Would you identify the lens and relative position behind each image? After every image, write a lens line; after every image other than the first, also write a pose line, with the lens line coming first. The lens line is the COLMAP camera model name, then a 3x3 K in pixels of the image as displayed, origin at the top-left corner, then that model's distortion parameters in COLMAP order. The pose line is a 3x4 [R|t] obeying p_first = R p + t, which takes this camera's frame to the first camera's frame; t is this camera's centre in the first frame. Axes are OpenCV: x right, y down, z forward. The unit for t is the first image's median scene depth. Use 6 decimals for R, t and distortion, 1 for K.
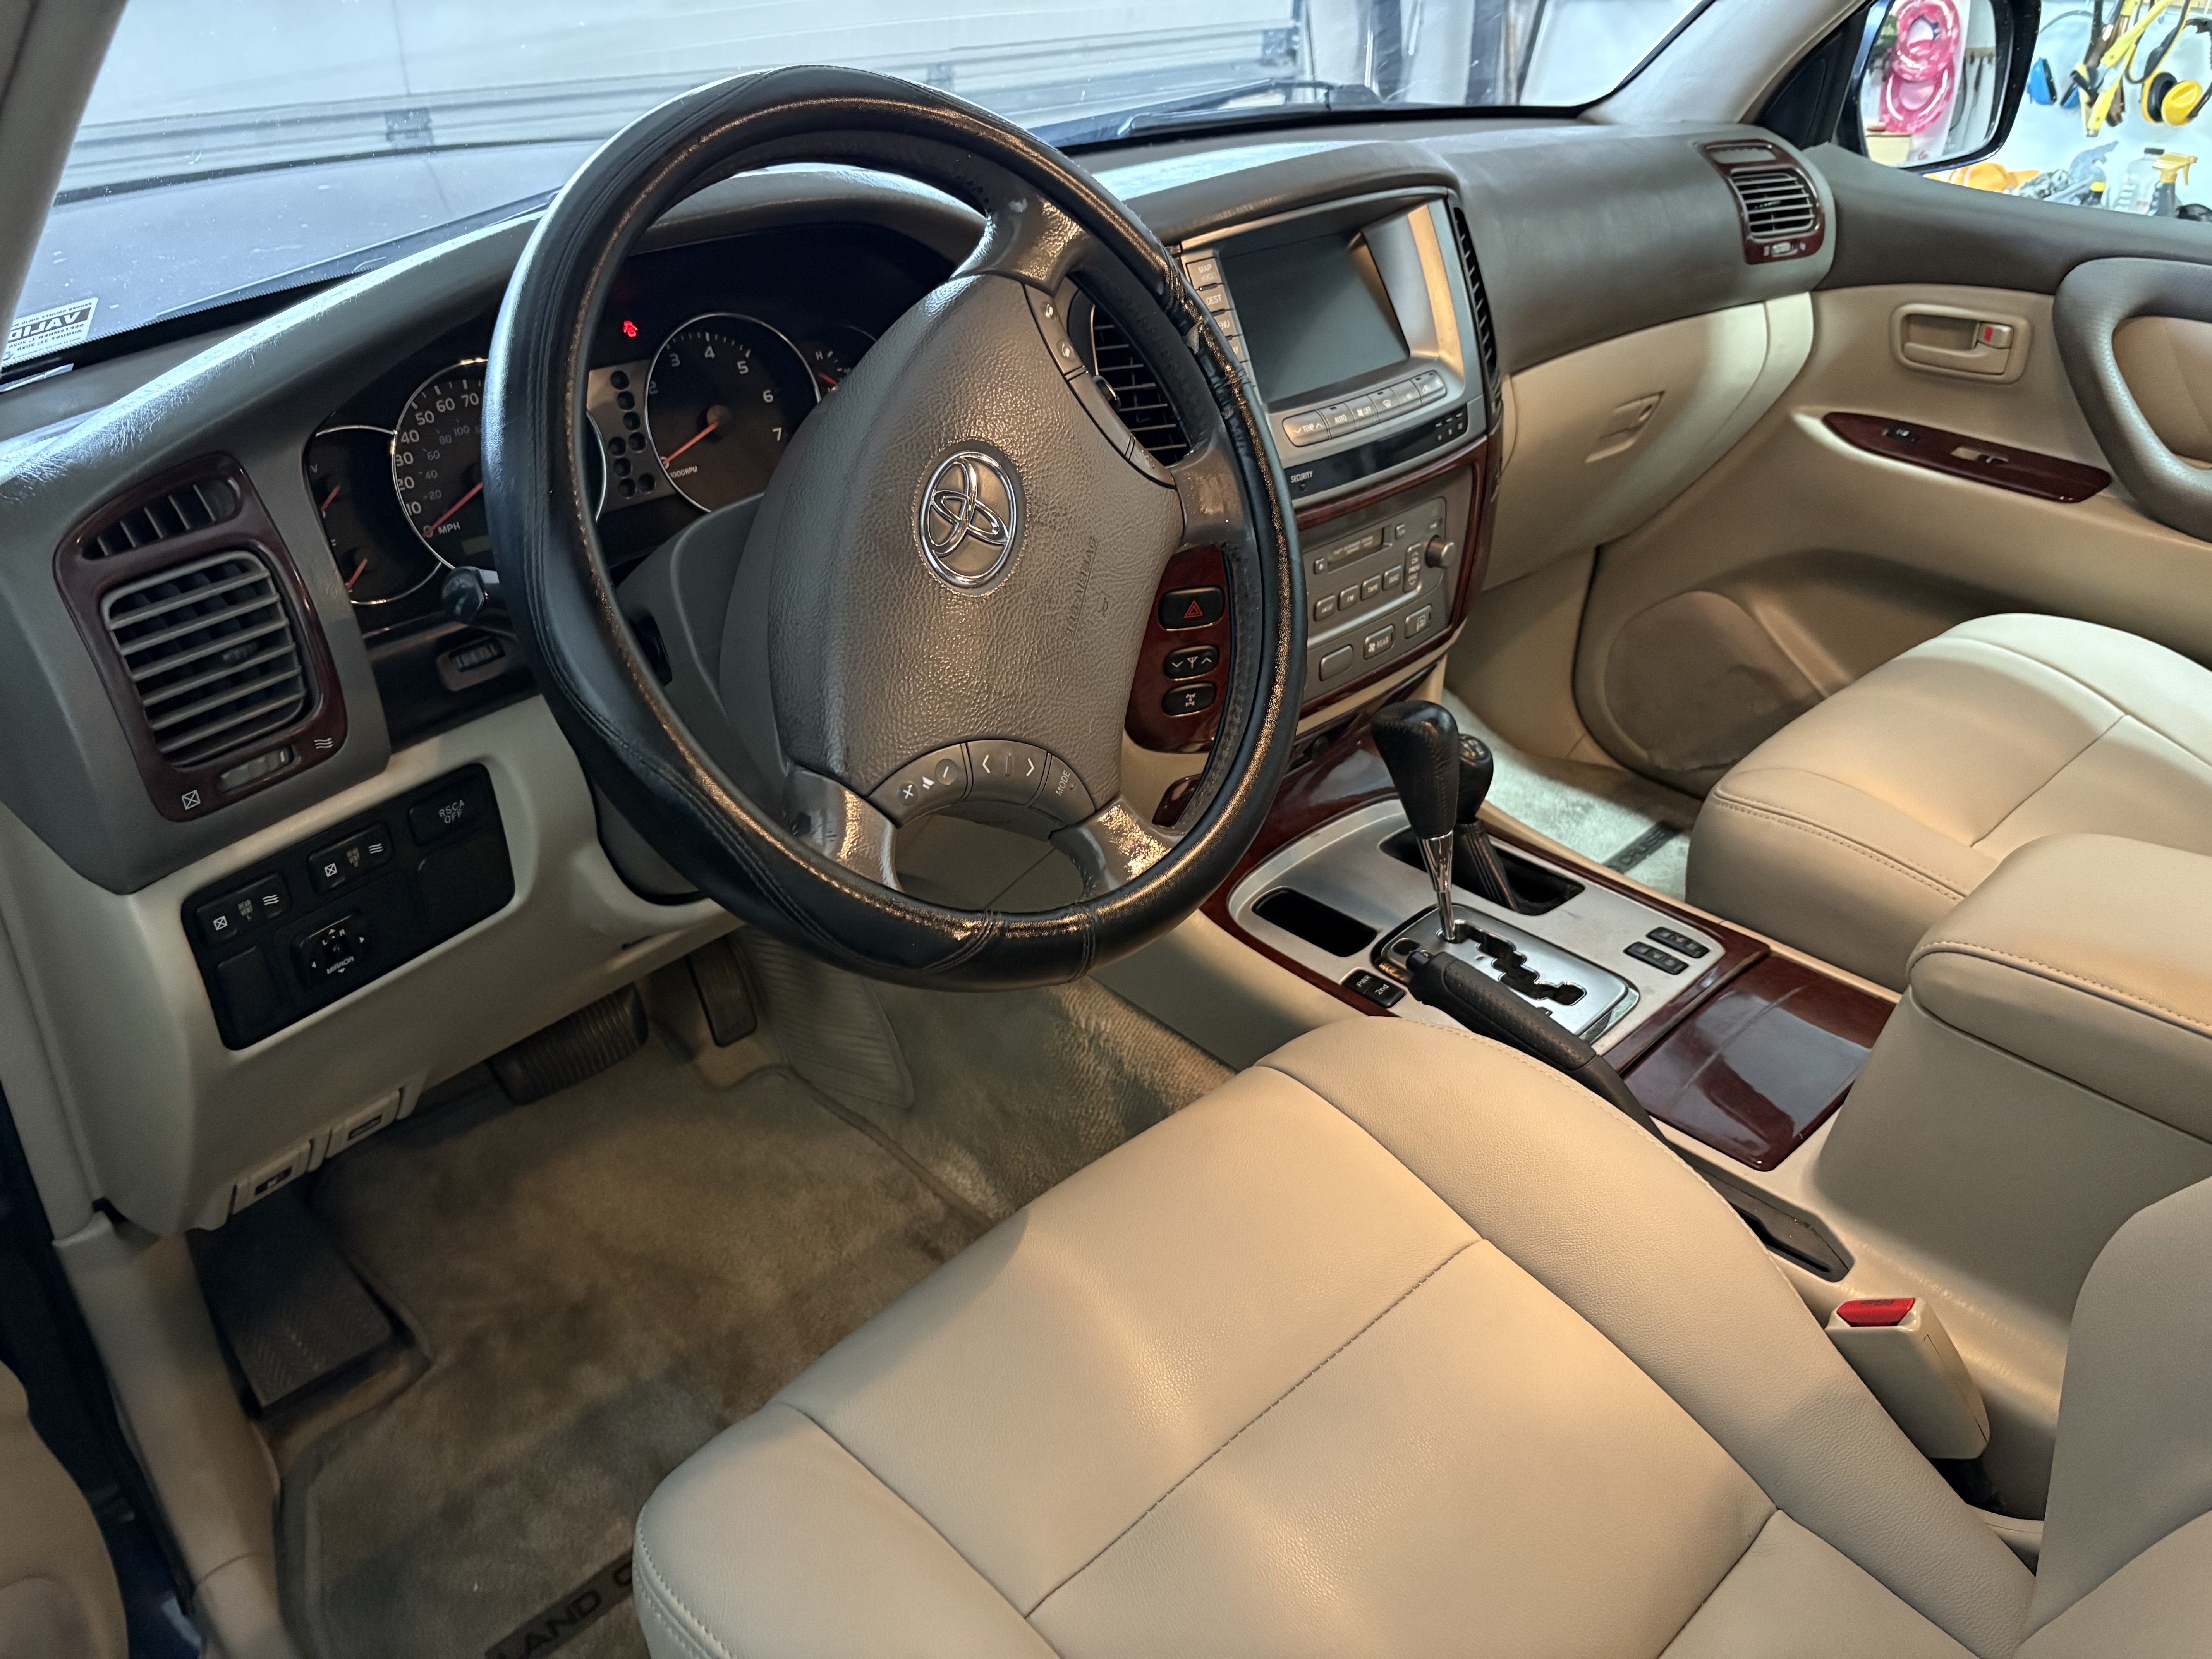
lens RADIAL K [[1675.5, 0, 1120.1], [0, 1675.5, 828.7], [0, 0, 1]] dist [0.020297, -0.031294]
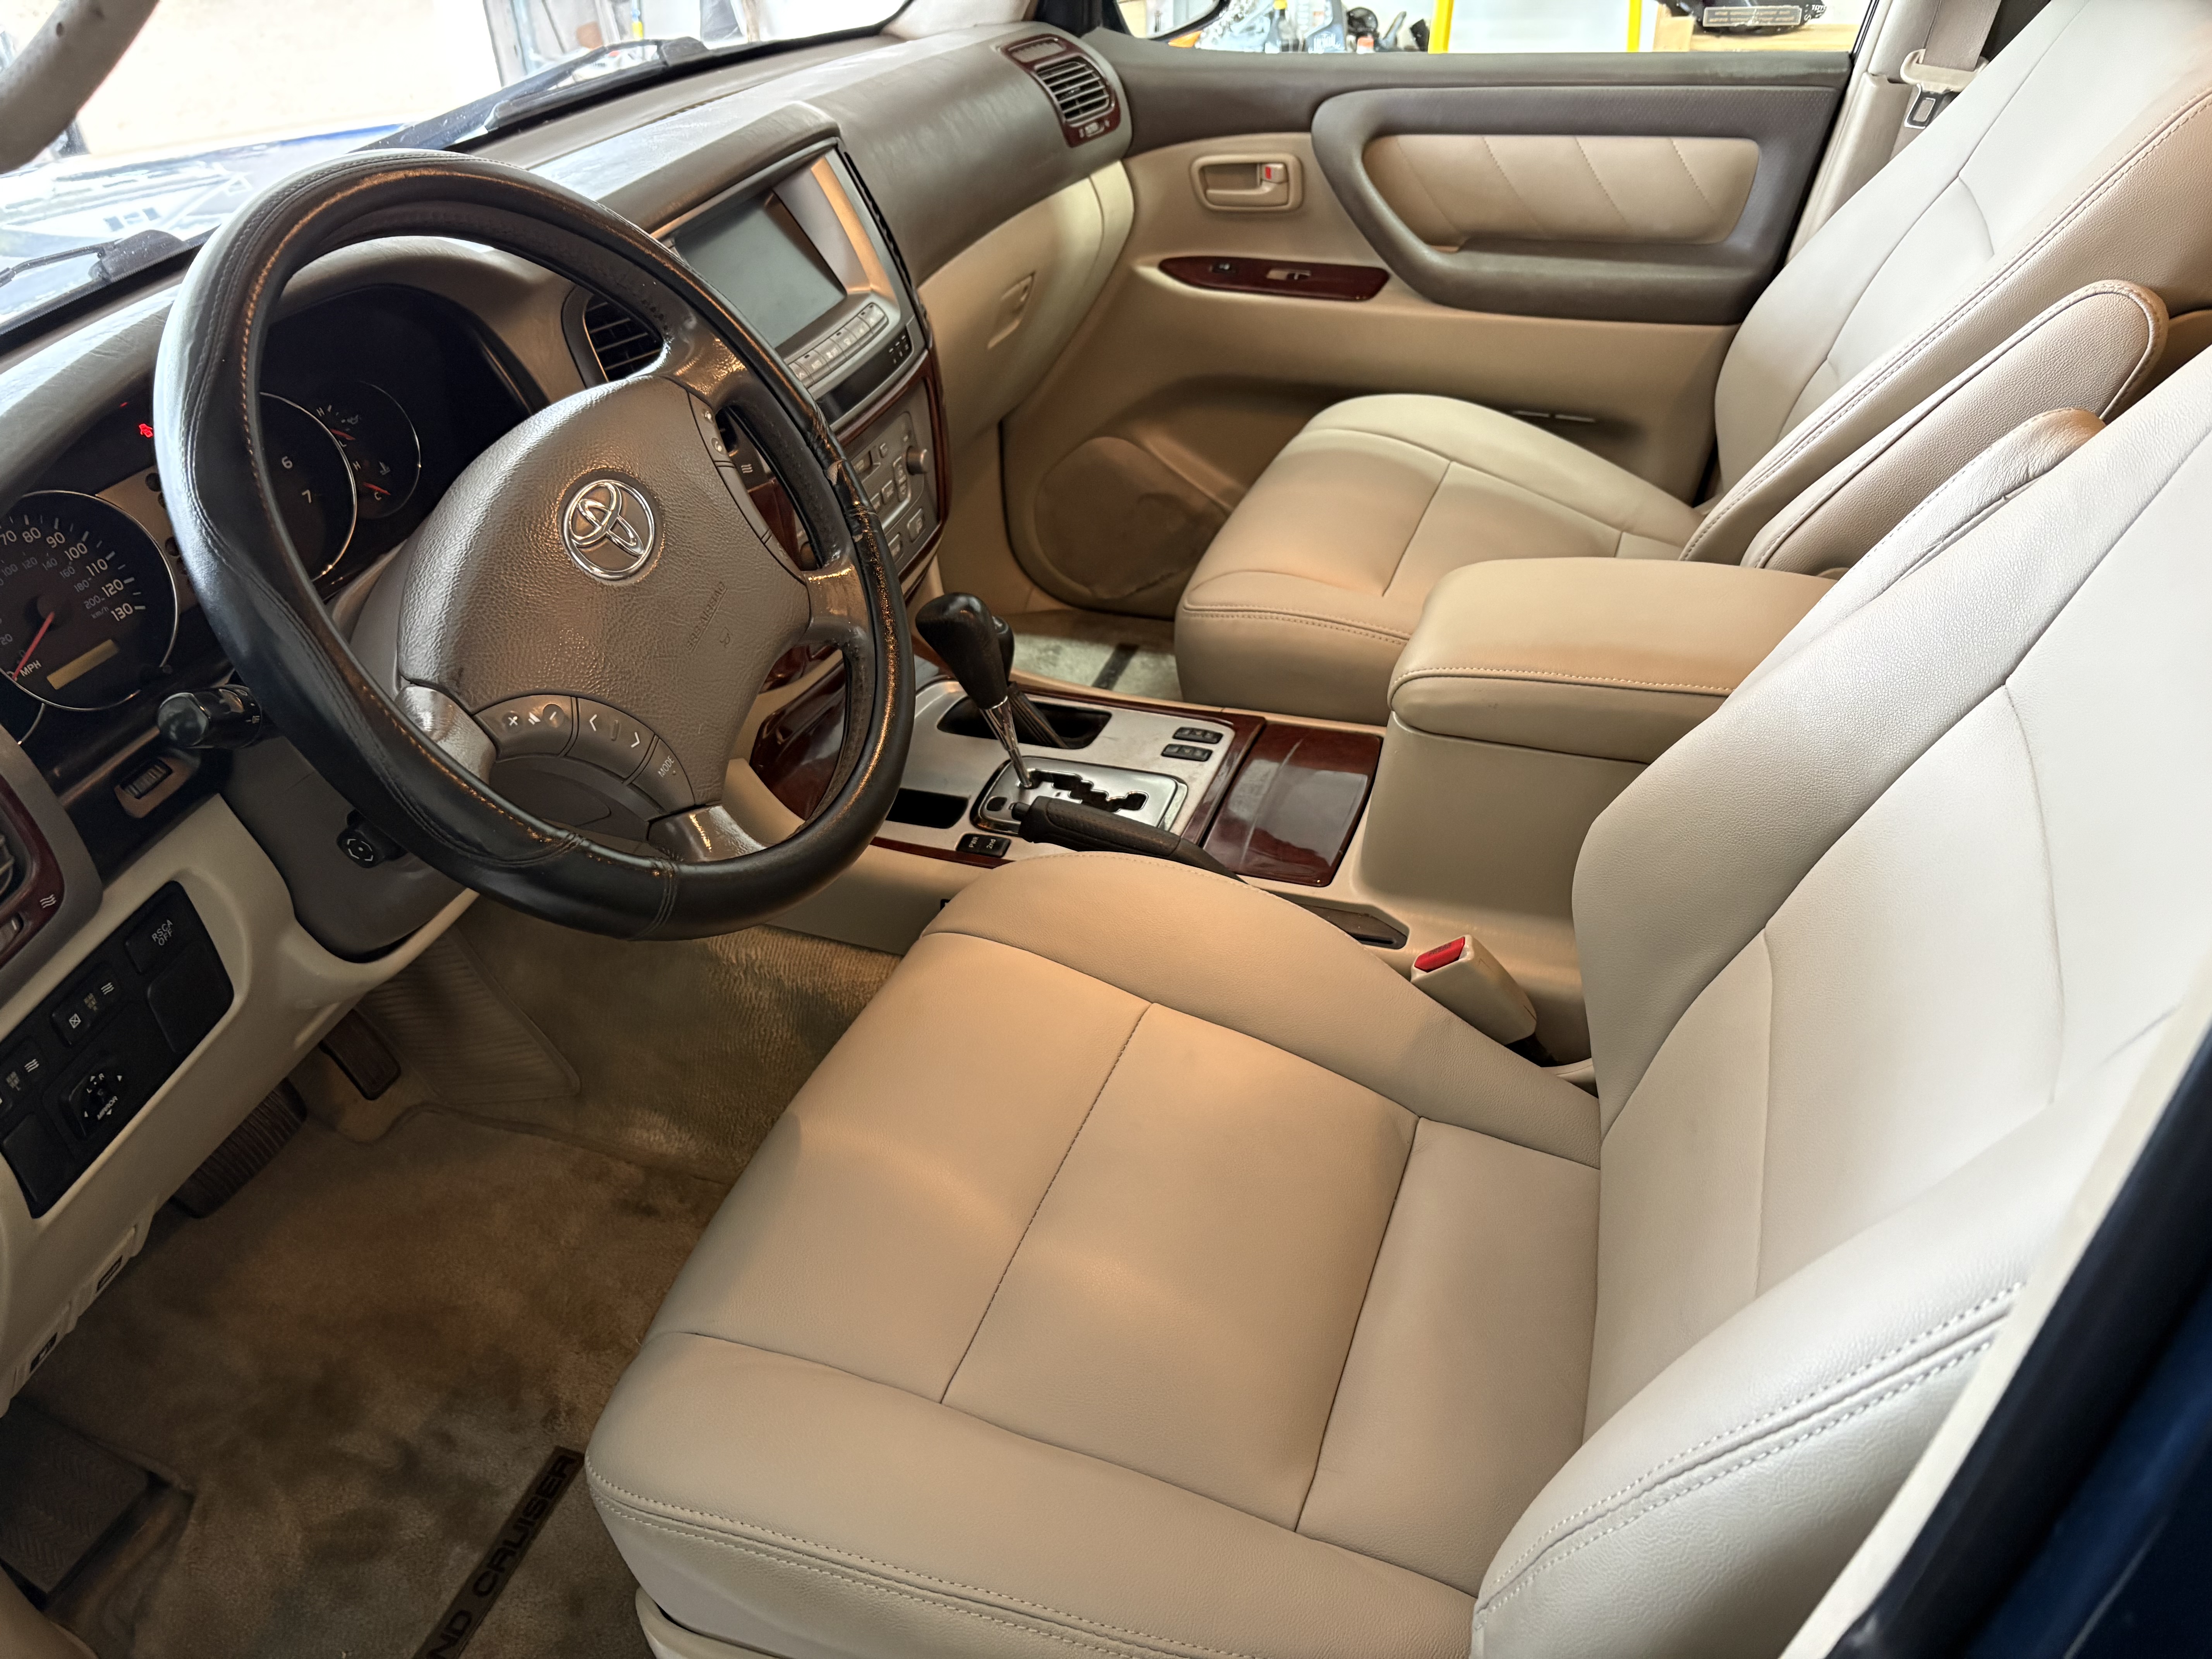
lens RADIAL K [[1675.5, 0, 1108.1], [0, 1675.5, 839.4], [0, 0, 1]] dist [0.020297, -0.031294]
pose [[0.901875, -0.296982, 0.313726, -0.126076], [0.274514, 0.954727, 0.114621, -0.016589], [-0.333563, -0.017252, 0.942570, -0.110549]]
